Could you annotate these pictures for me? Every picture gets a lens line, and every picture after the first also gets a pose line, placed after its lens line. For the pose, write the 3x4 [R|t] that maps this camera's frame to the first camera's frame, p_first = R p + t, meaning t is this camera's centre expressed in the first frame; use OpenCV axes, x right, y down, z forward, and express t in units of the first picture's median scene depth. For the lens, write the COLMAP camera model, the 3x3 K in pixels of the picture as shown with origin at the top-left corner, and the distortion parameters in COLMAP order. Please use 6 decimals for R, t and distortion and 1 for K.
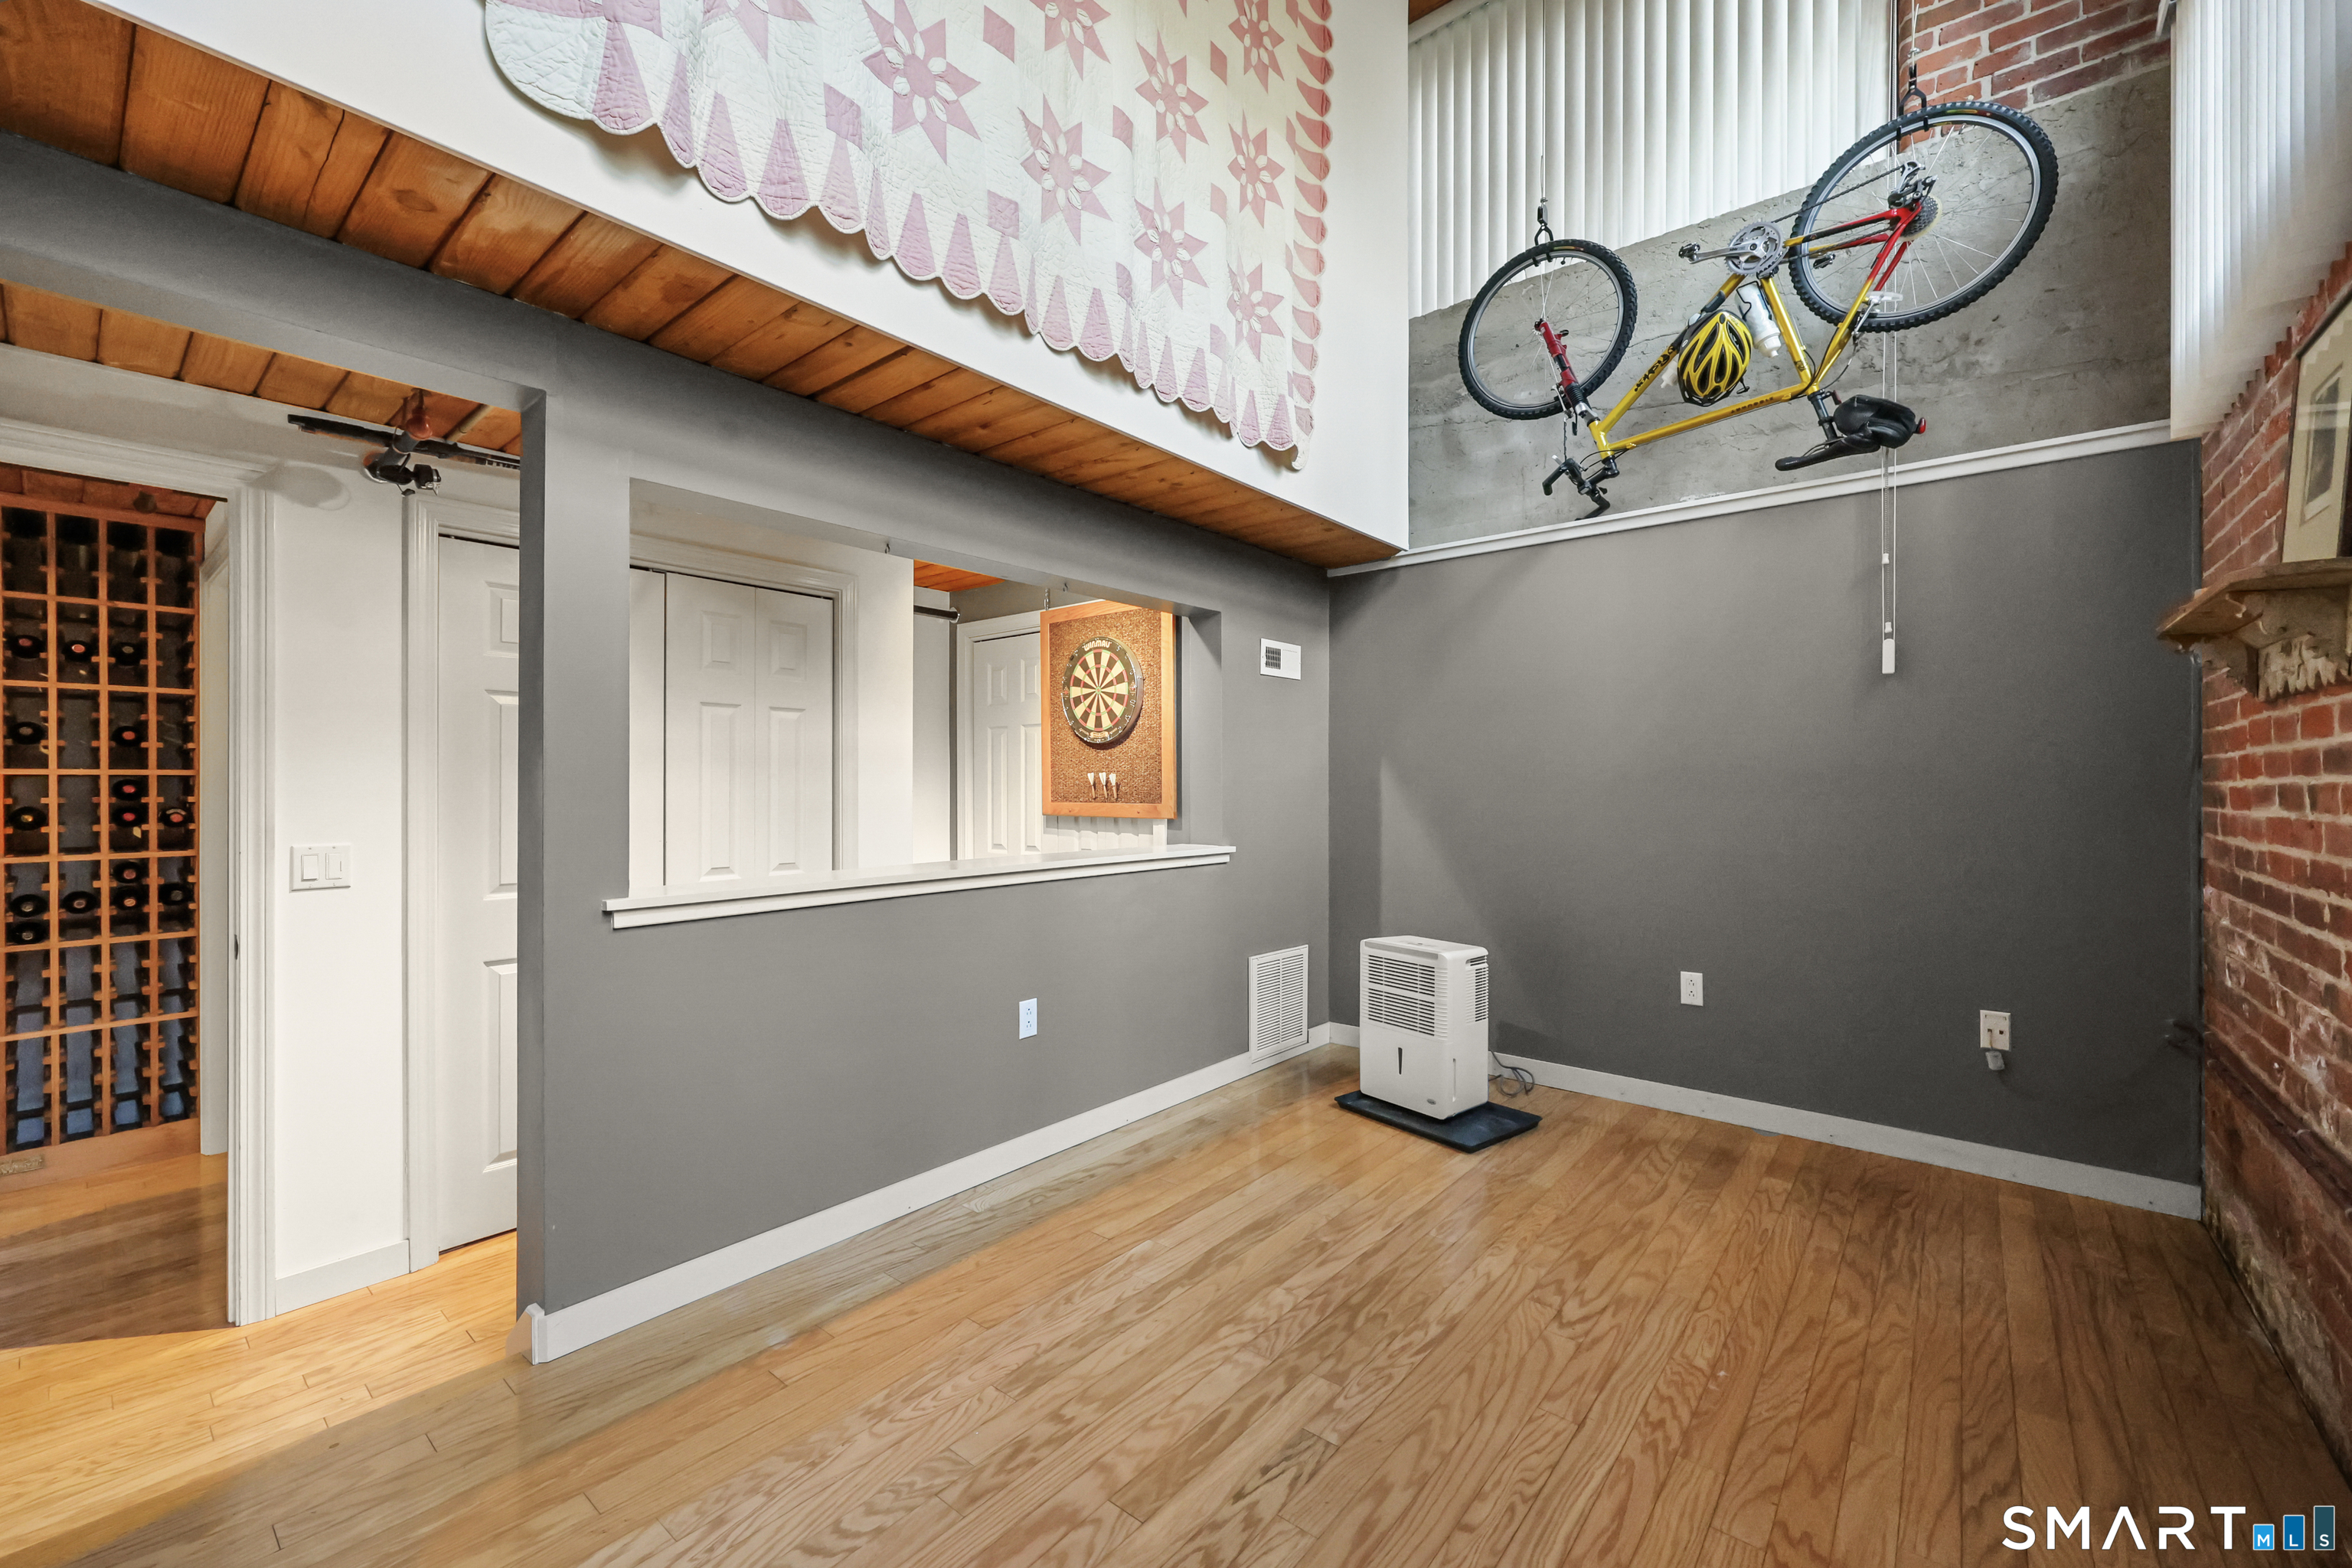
lens RADIAL K [[954.4, 0, 1182.0], [0, 954.4, 780.3], [0, 0, 1]] dist [0.000021, 0.000644]
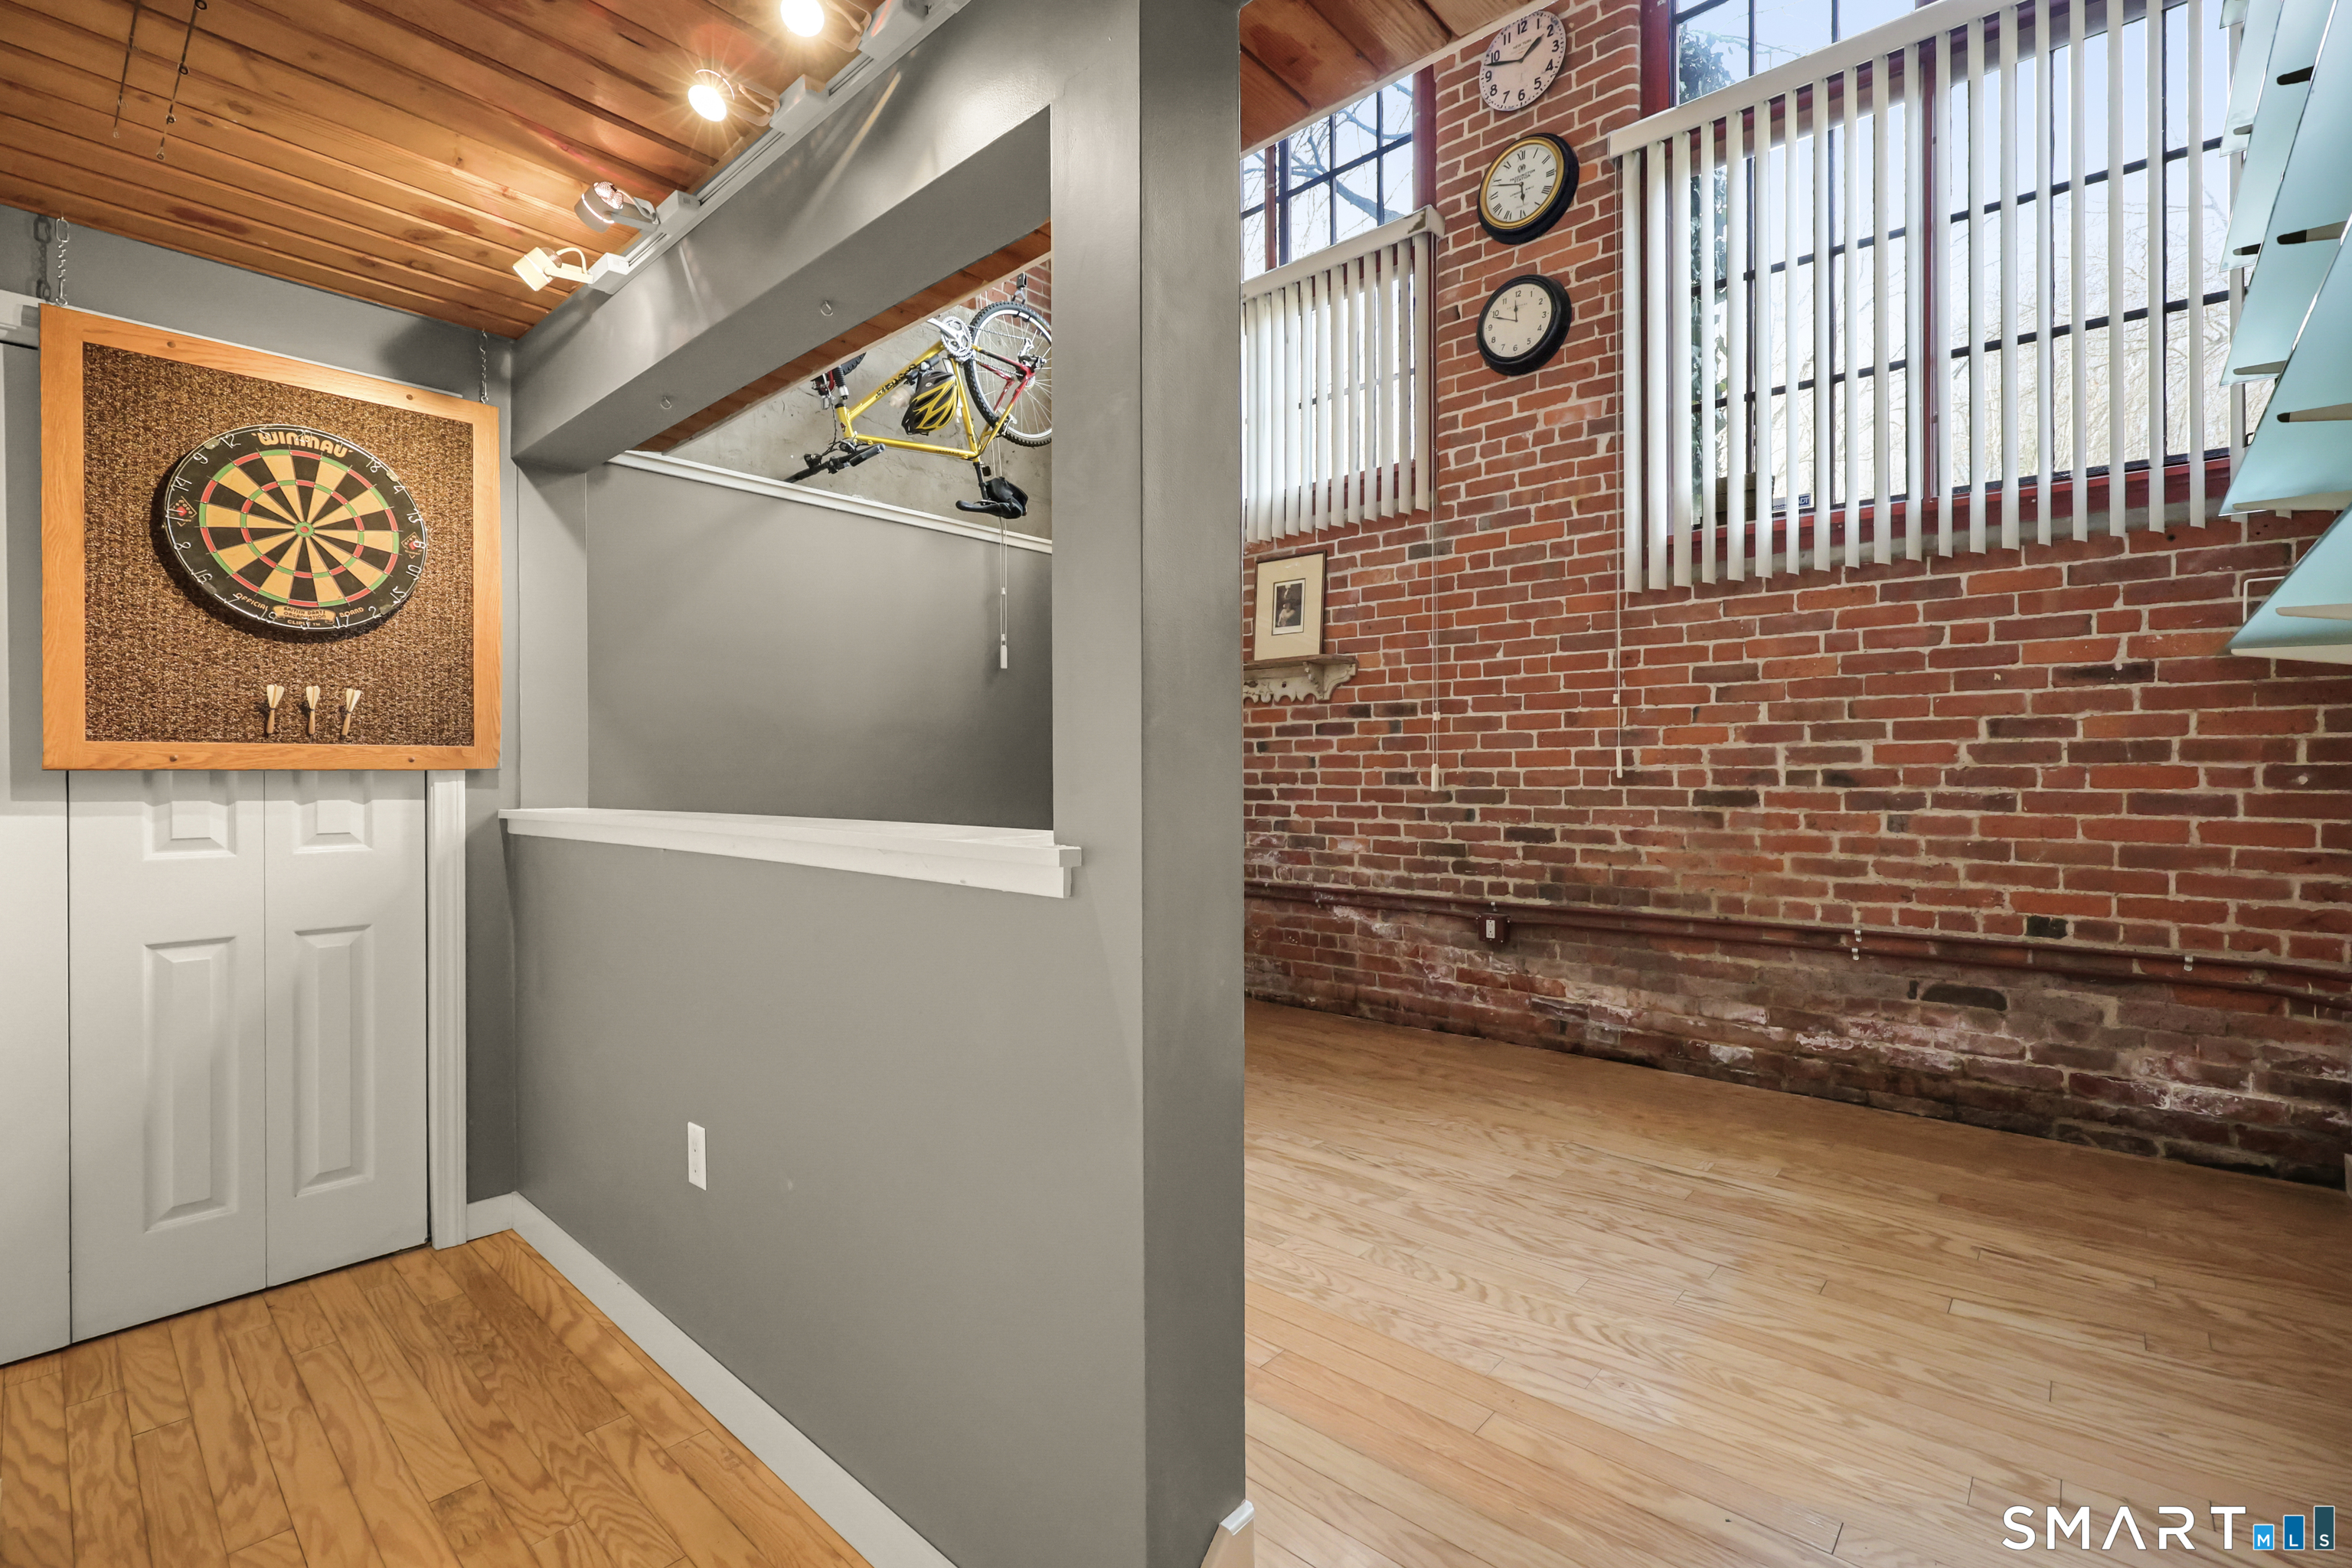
lens RADIAL K [[1040.1, 0, 1192.0], [0, 1040.1, 775.7], [0, 0, 1]] dist [0.000361, 0.000079]
pose [[0.026499, 0.001135, 0.999648, -0.852439], [-0.001377, 0.999998, -0.001099, 0.055169], [-0.999648, -0.001348, 0.026501, 0.645573]]
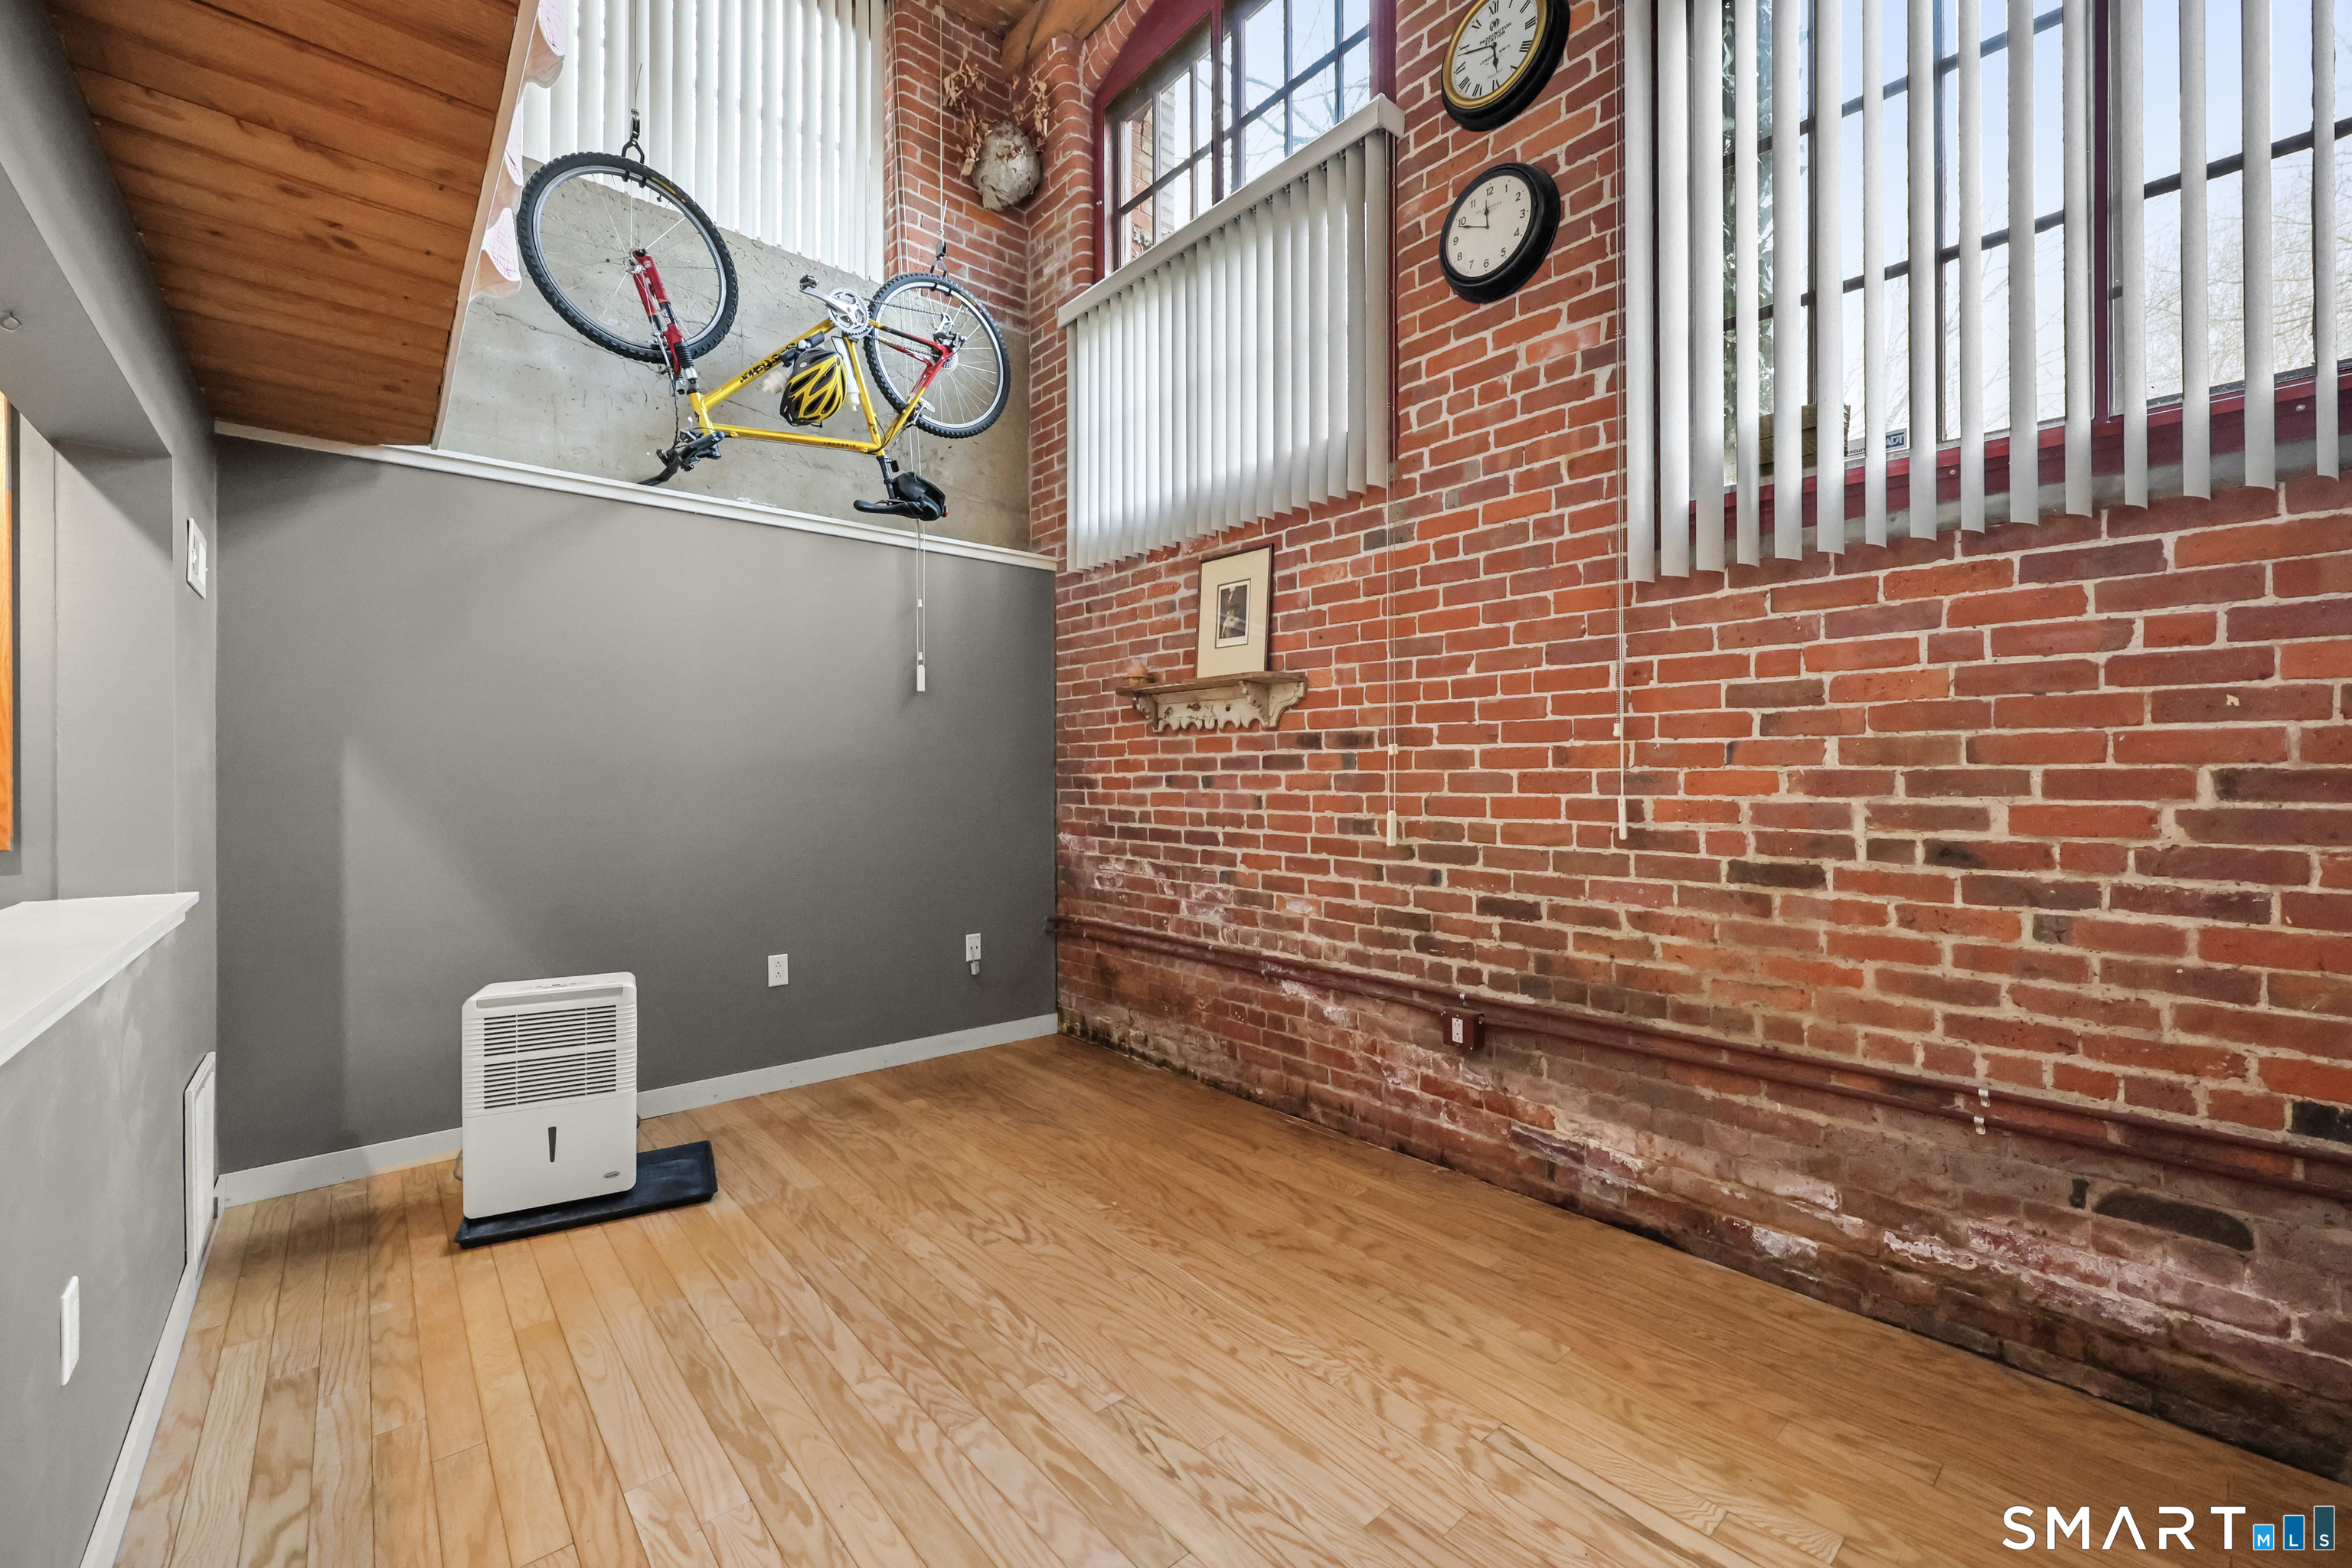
lens RADIAL K [[954.4, 0, 1198.6], [0, 954.4, 772.8], [0, 0, 1]] dist [0.000021, 0.000644]
pose [[0.147345, 0.003122, 0.989080, -0.483521], [0.000075, 0.999995, -0.003168, 0.003433], [-0.989085, 0.000541, 0.147344, 0.420117]]
